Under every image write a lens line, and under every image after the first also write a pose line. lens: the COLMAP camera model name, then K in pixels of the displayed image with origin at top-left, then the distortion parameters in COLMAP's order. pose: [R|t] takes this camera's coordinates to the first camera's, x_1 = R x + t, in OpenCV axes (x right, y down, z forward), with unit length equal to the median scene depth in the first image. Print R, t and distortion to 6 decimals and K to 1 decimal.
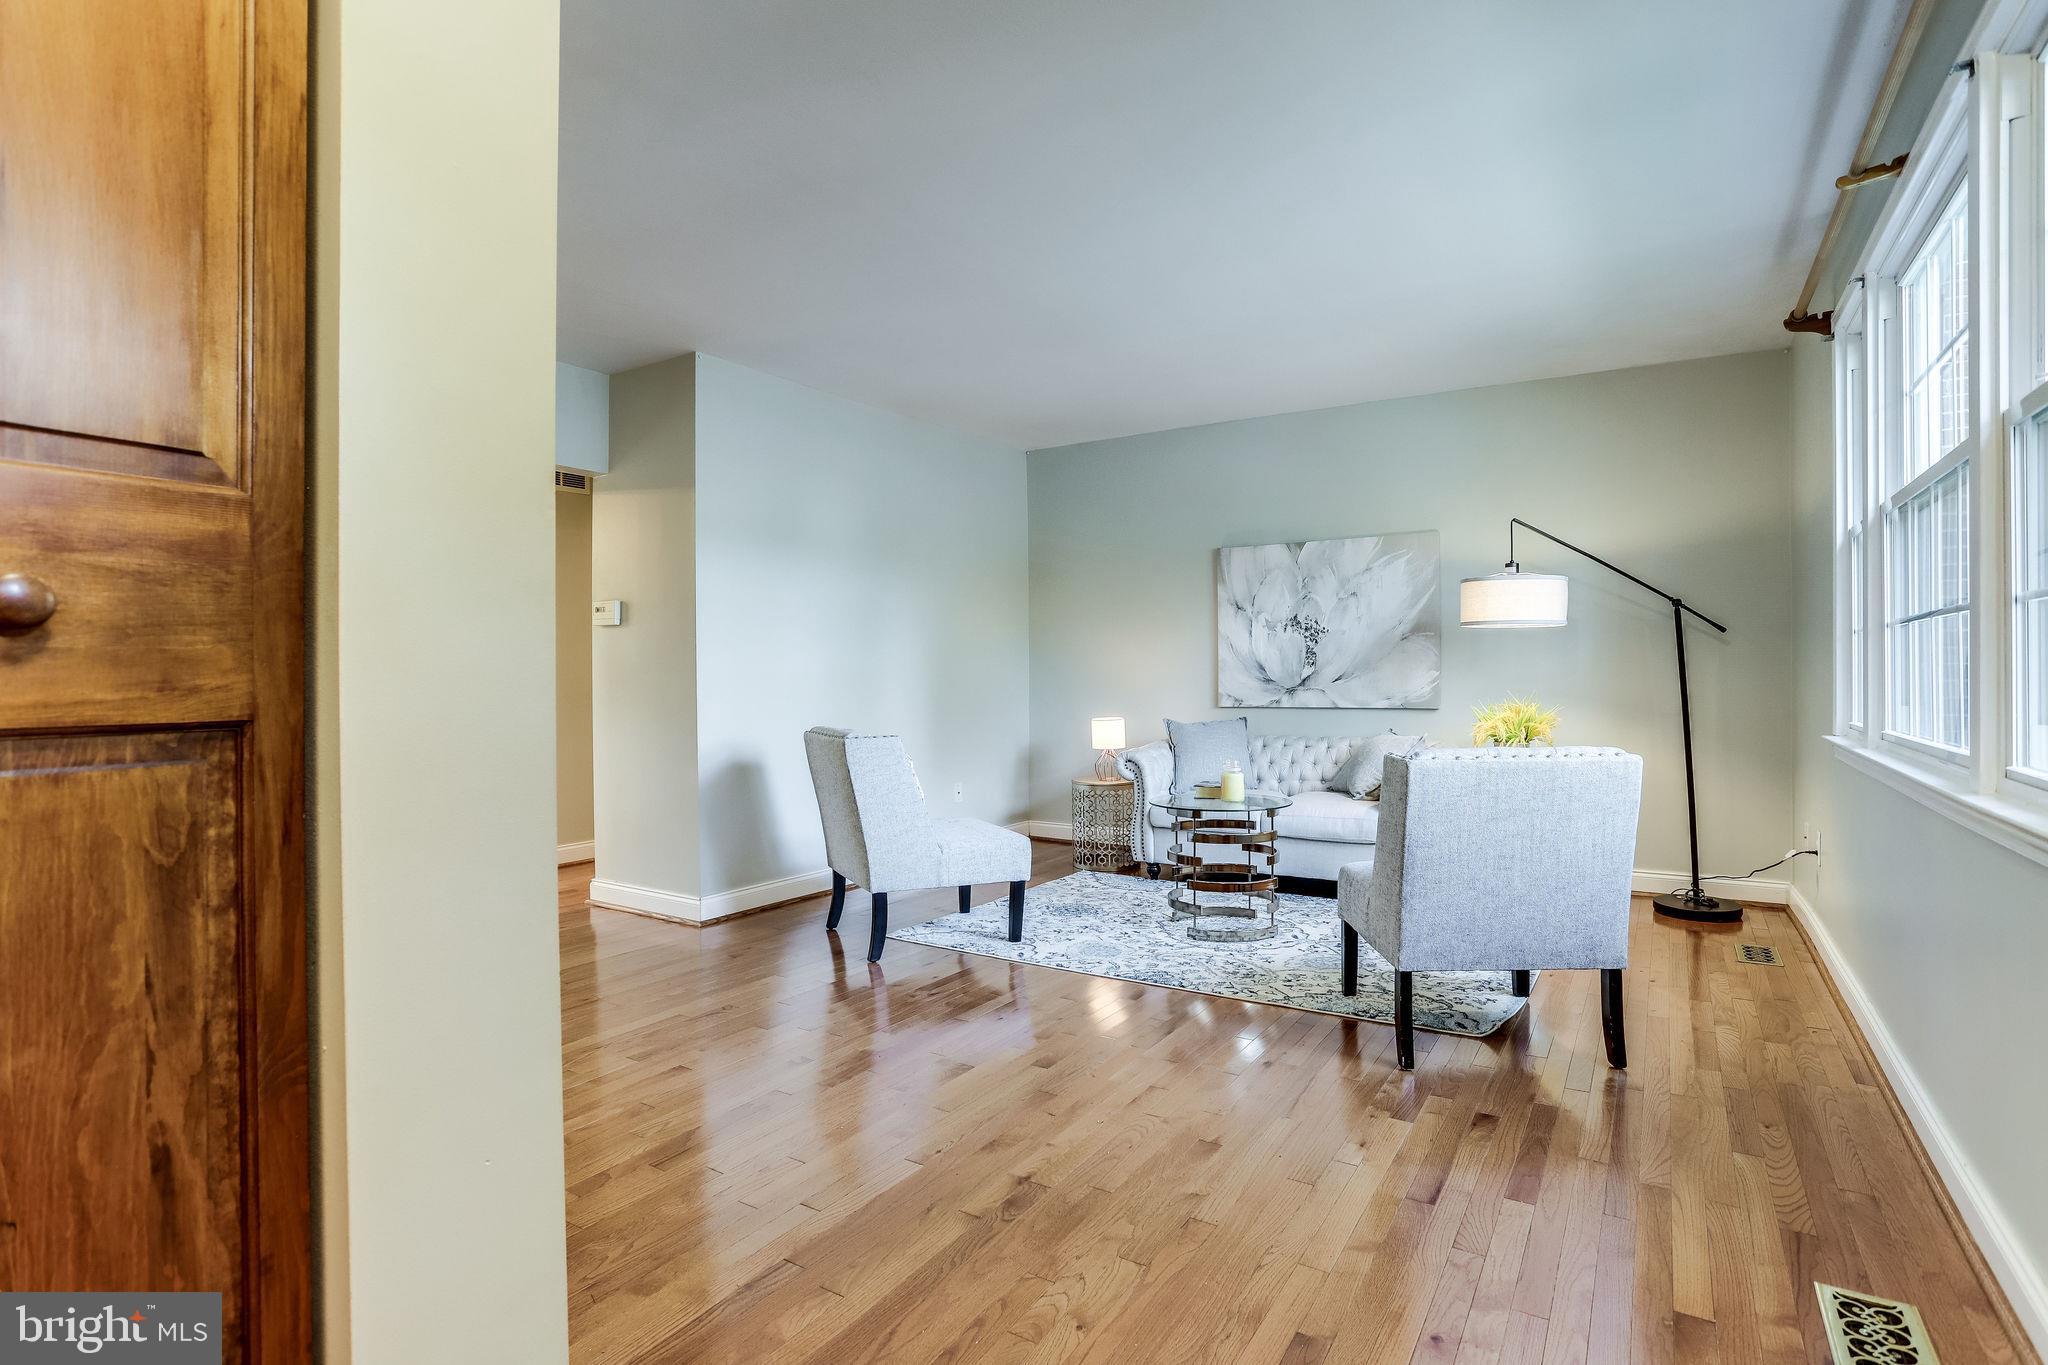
lens RADIAL K [[1013.0, 0, 1024.0], [0, 1013.0, 682.5], [0, 0, 1]] dist [-0.045583, 0.000478]
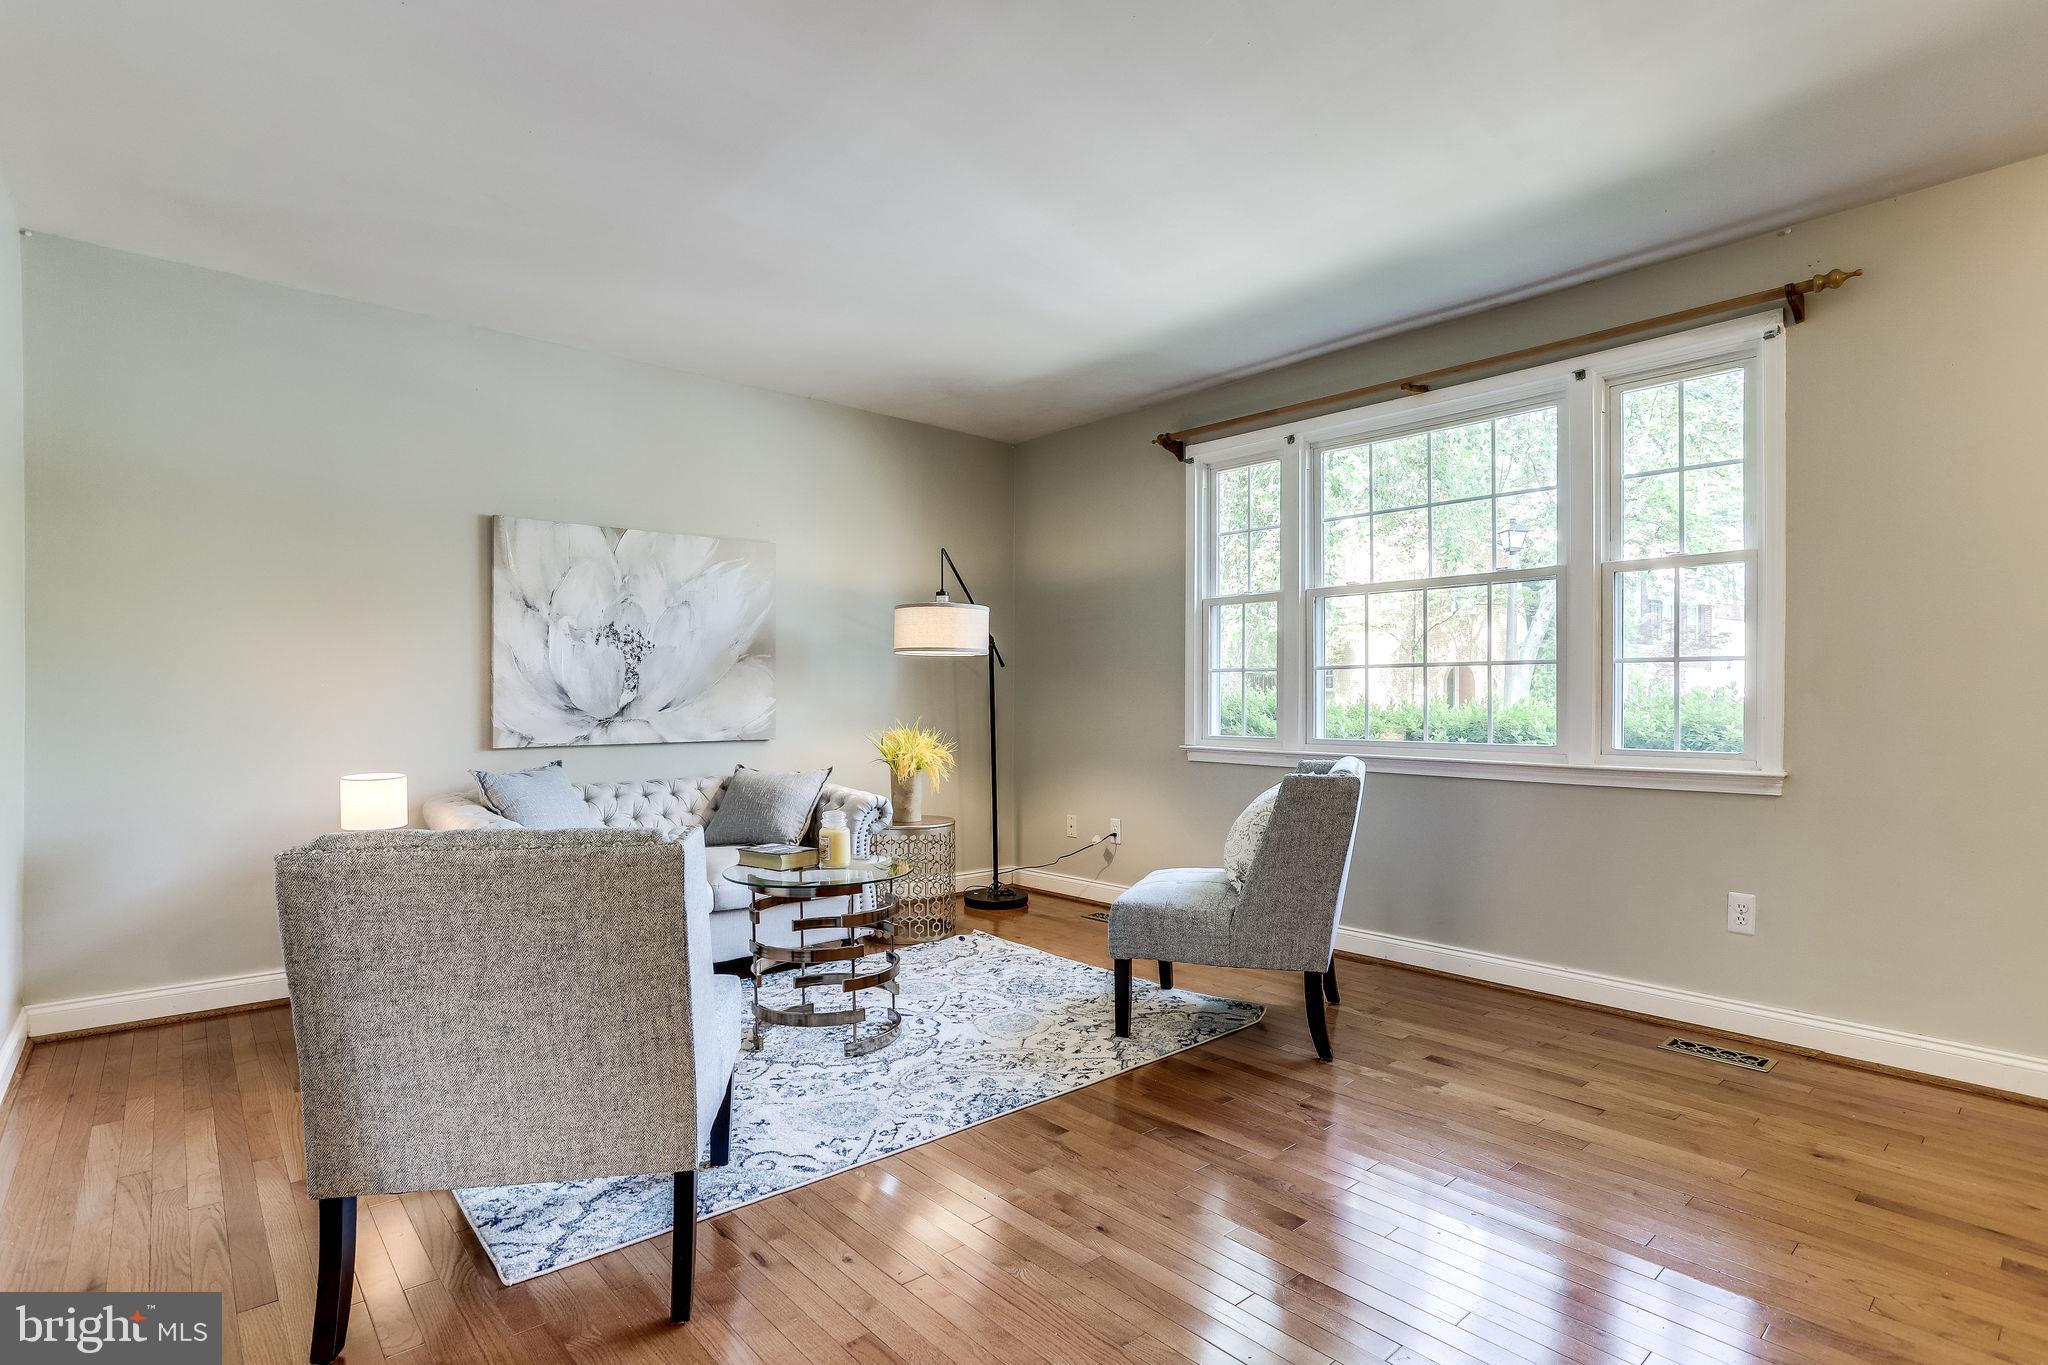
lens RADIAL K [[1010.9, 0, 1030.8], [0, 1010.9, 709.0], [0, 0, 1]] dist [-0.055149, 0.000337]
pose [[0.271680, -0.003744, 0.962380, -0.485600], [0.007143, 0.999973, 0.001874, -0.001511], [-0.962361, 0.006365, 0.271699, 0.647432]]
